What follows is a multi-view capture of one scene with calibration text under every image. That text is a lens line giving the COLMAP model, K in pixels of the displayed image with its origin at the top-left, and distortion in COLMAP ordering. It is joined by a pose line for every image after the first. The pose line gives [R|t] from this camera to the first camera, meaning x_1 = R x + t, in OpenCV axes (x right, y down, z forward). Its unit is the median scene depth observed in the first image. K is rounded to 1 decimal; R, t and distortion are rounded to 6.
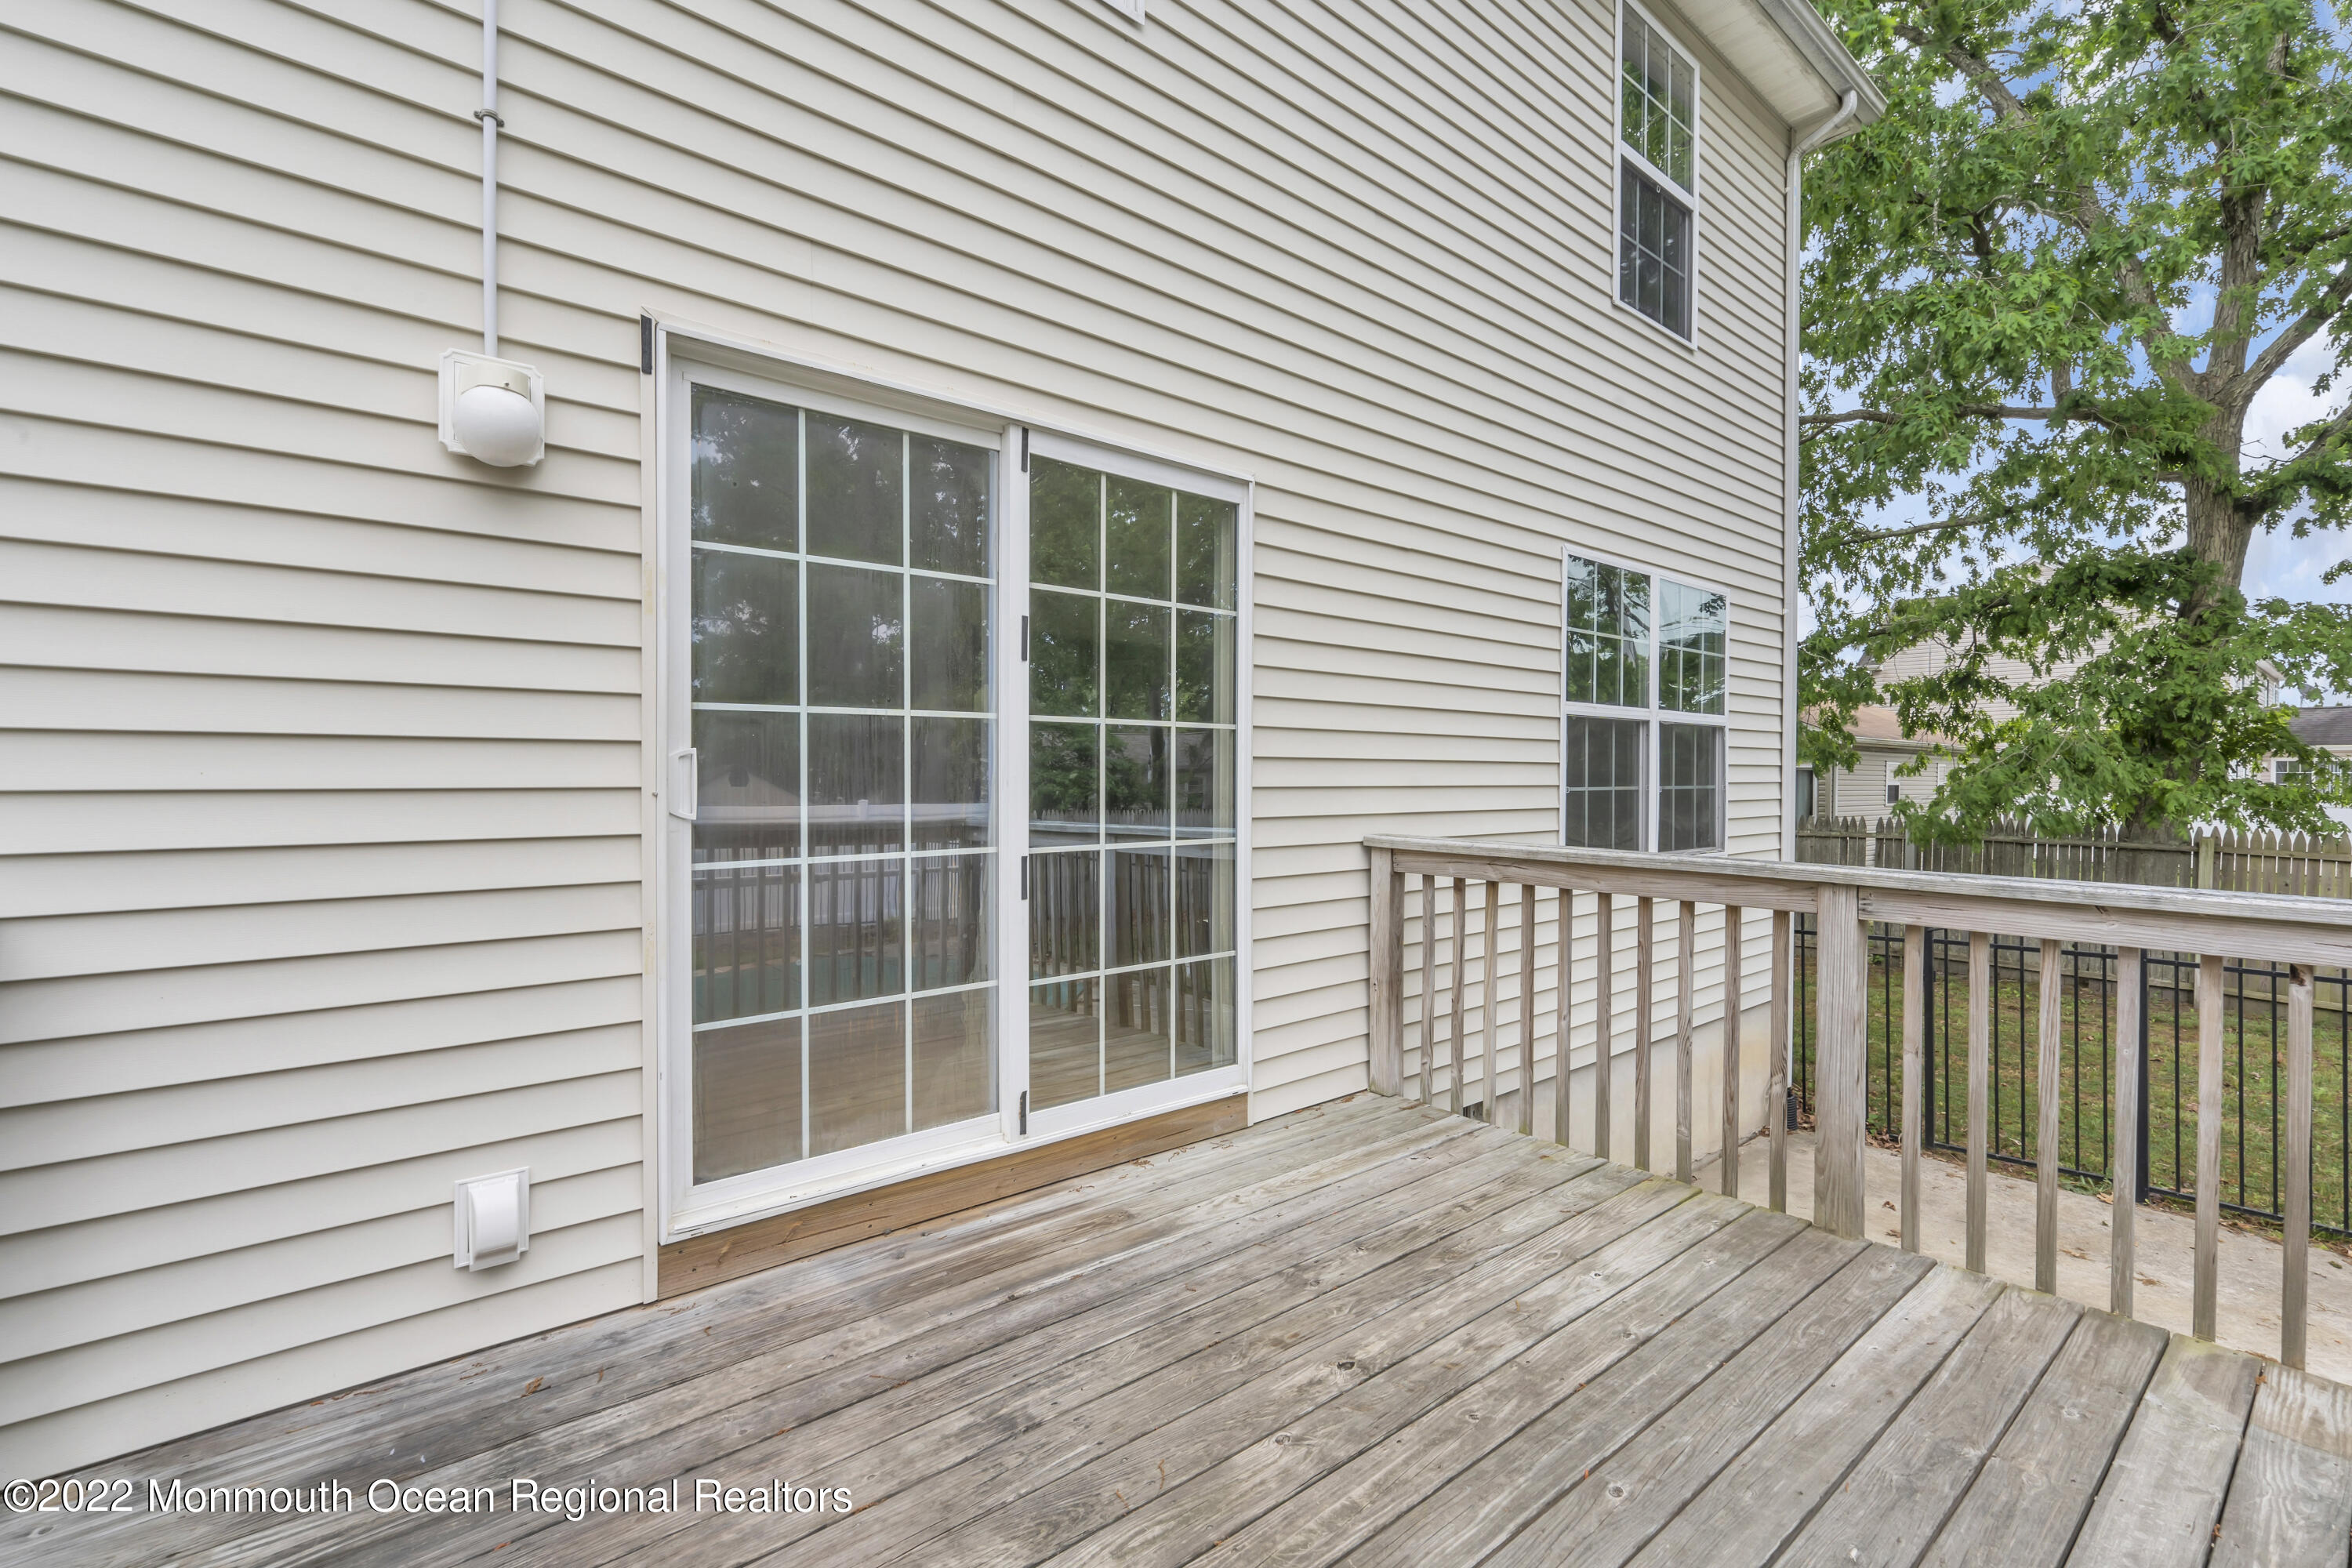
lens RADIAL K [[1060.1, 0, 1181.2], [0, 1060.1, 784.9], [0, 0, 1]] dist [-0.008411, 0.004864]
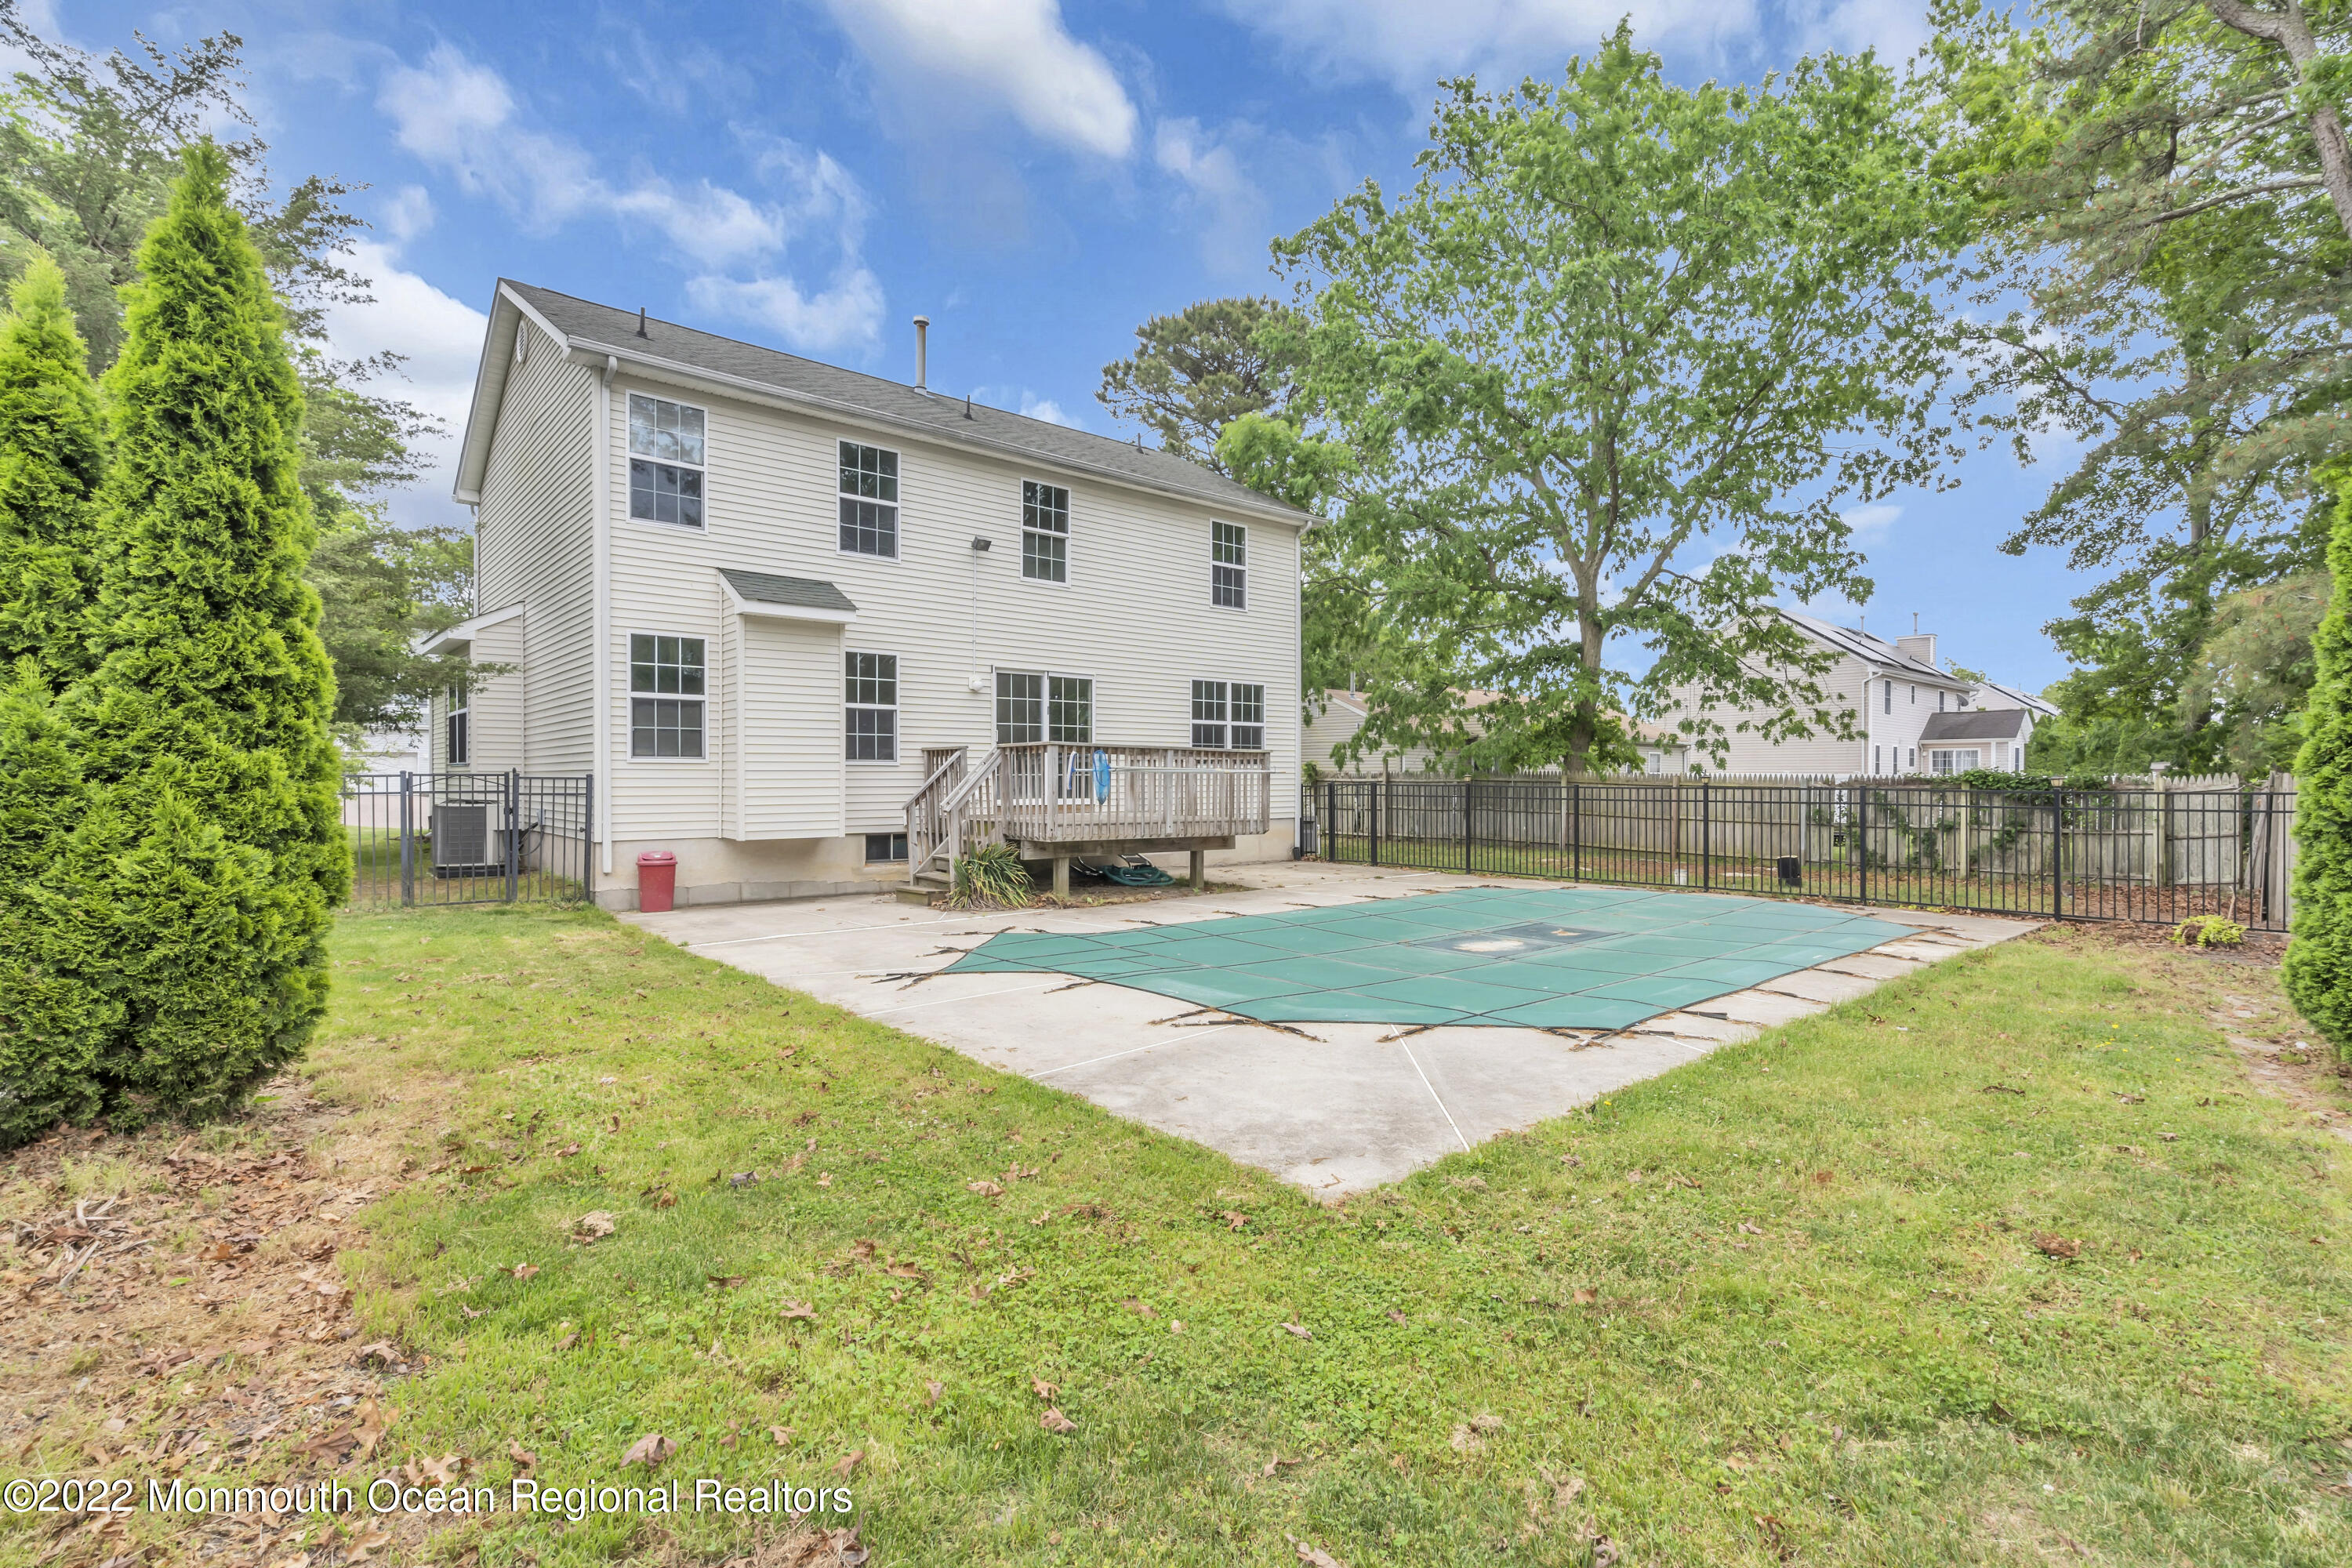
lens RADIAL K [[1060.1, 0, 1170.4], [0, 1060.1, 774.8], [0, 0, 1]] dist [-0.008411, 0.004864]
pose [[0.999987, -0.001294, 0.004909, 0.430023], [0.001341, 0.999953, -0.009631, 0.232227], [-0.004896, 0.009638, 0.999942, -4.231212]]
